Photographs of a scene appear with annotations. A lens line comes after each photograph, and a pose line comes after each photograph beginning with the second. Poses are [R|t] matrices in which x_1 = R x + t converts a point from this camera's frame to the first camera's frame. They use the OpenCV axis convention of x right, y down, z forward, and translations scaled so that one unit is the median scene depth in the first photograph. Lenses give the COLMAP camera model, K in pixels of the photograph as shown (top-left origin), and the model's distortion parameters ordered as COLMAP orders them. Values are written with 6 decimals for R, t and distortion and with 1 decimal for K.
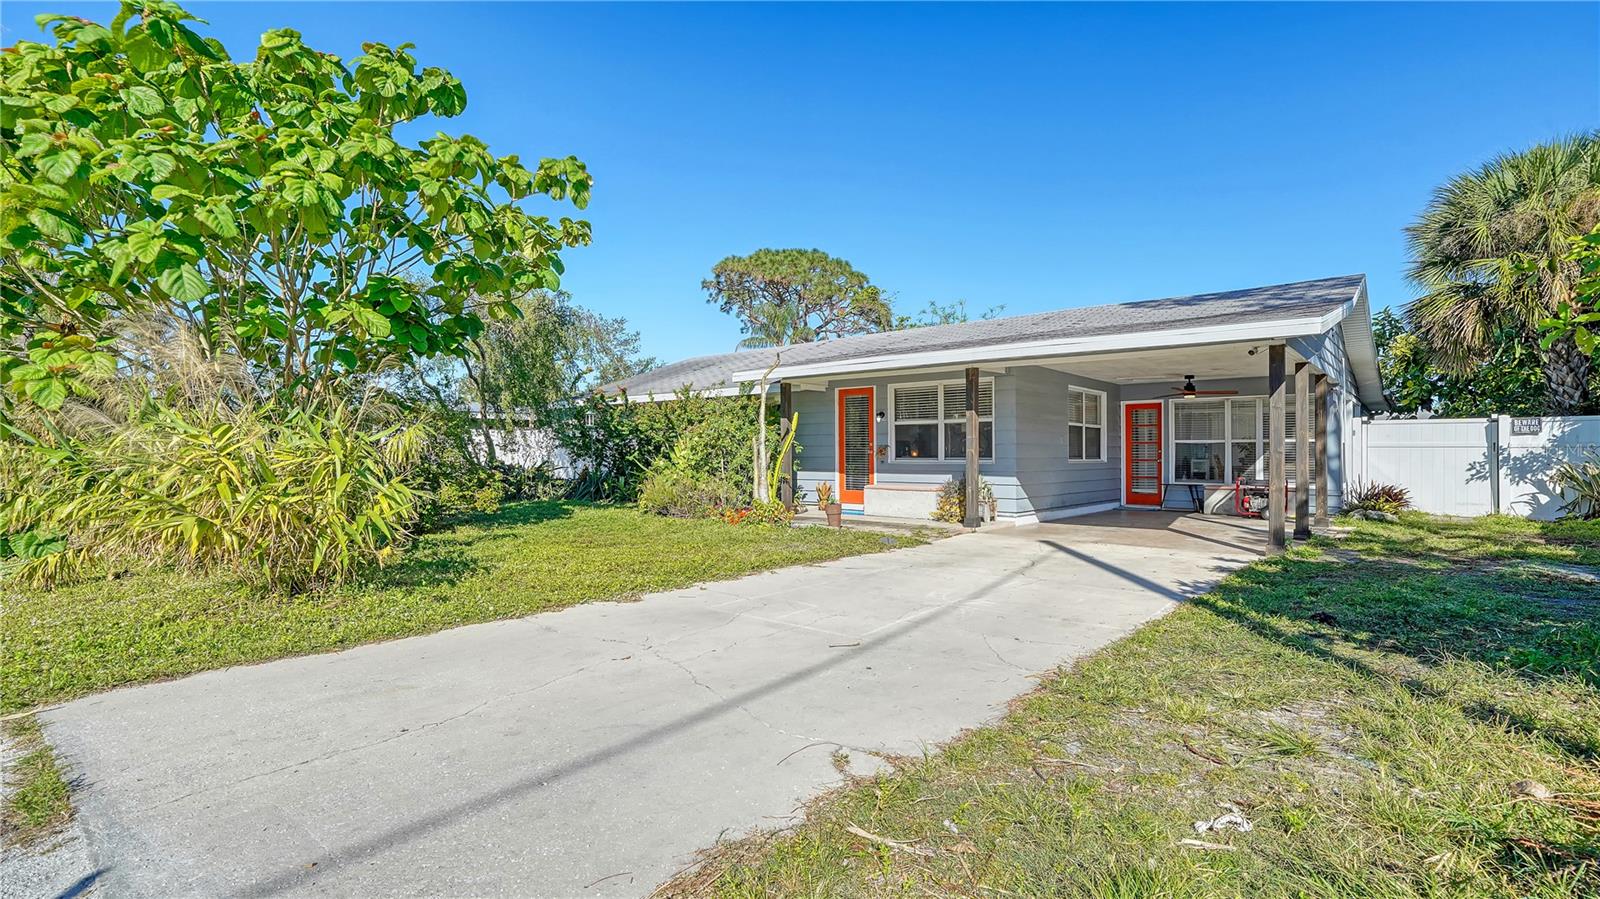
lens RADIAL K [[735.0, 0, 784.9], [0, 735.0, 457.6], [0, 0, 1]] dist [0.004174, 0.001803]
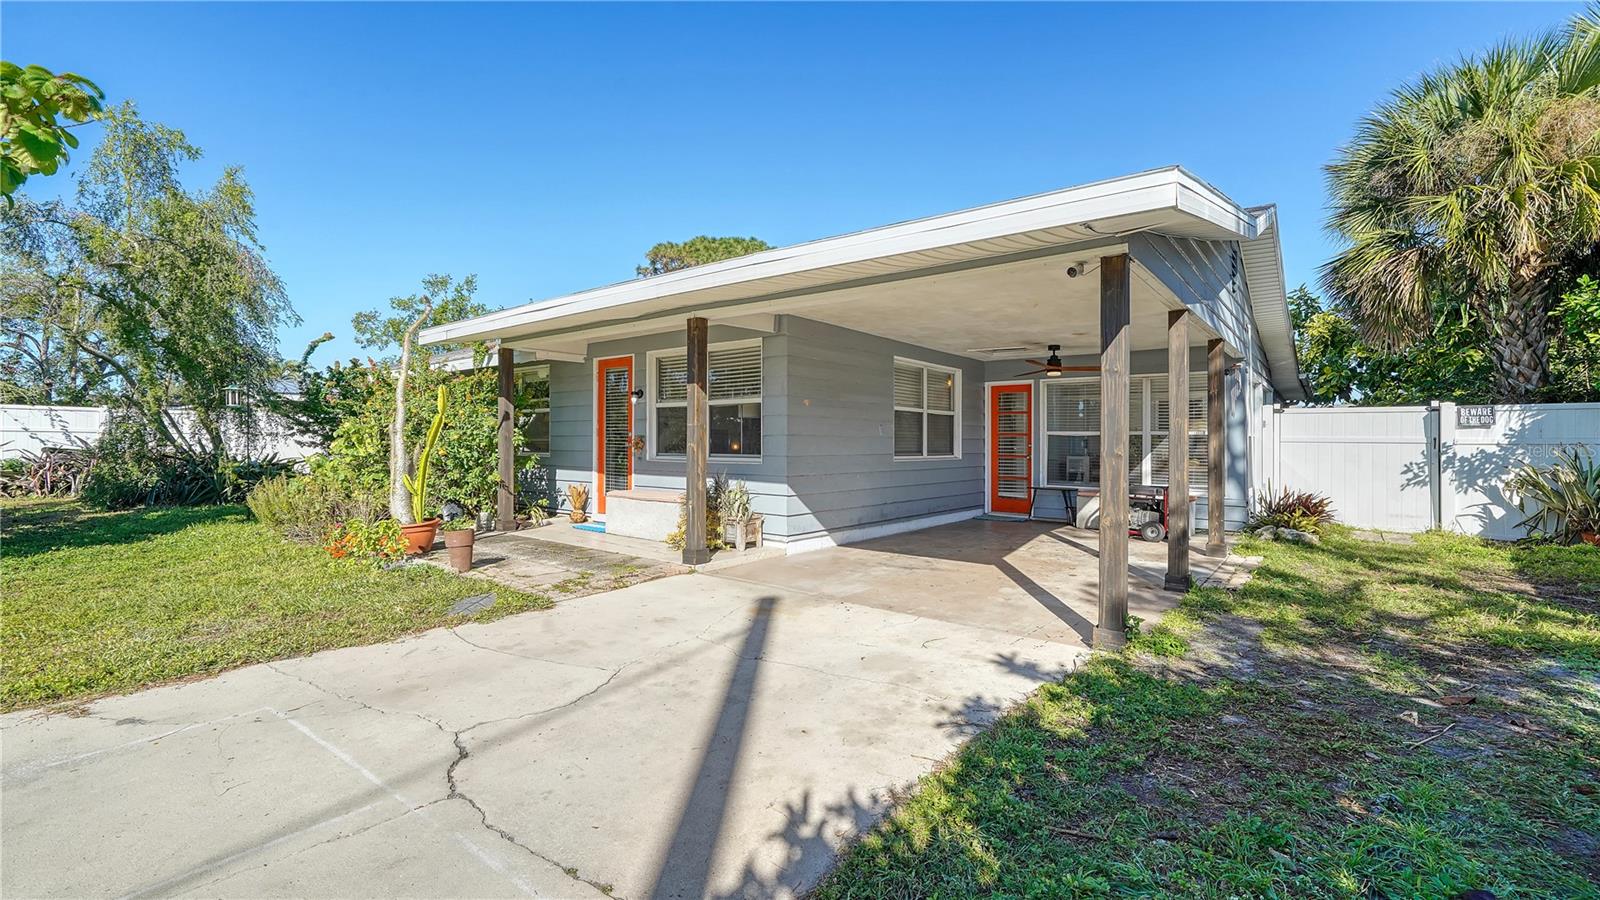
lens RADIAL K [[675.9, 0, 807.0], [0, 675.9, 441.0], [0, 0, 1]] dist [-0.000257, 0.000110]
pose [[0.998518, 0.006624, 0.054017, 0.262347], [-0.006233, 0.999953, -0.007409, -0.007605], [-0.054063, 0.007061, 0.998513, 0.326221]]
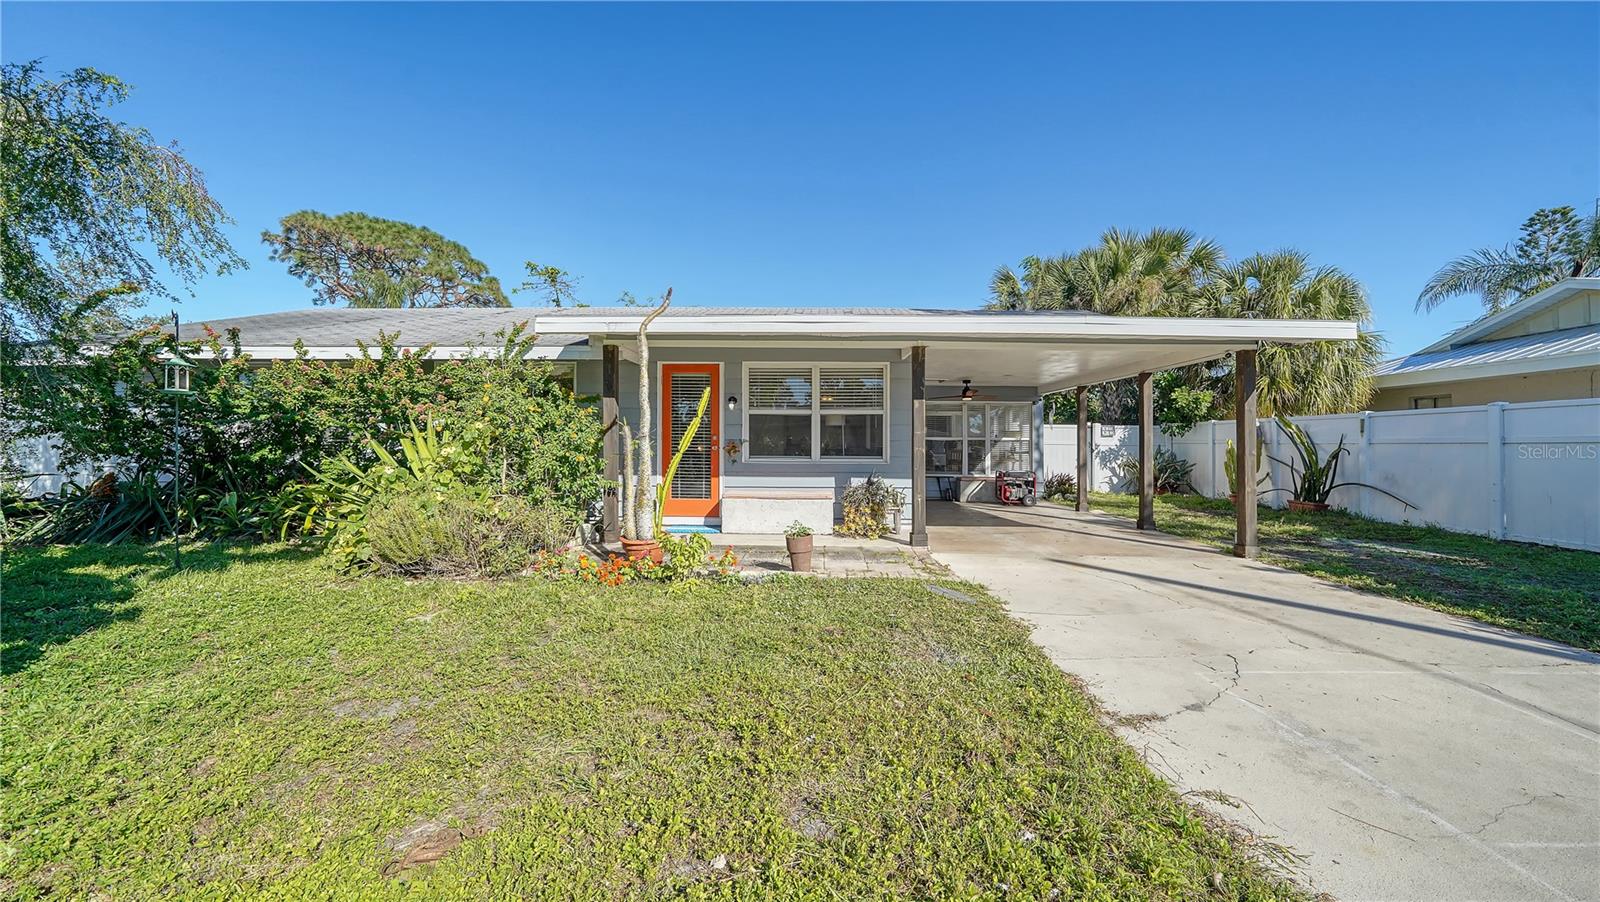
lens RADIAL K [[570.8, 0, 801.4], [0, 570.8, 439.0], [0, 0, 1]] dist [-0.001984, 0.000014]
pose [[0.771183, 0.010033, 0.636535, -0.196539], [-0.002895, 0.999921, -0.012254, -0.010451], [-0.636607, 0.007608, 0.771151, 0.492992]]
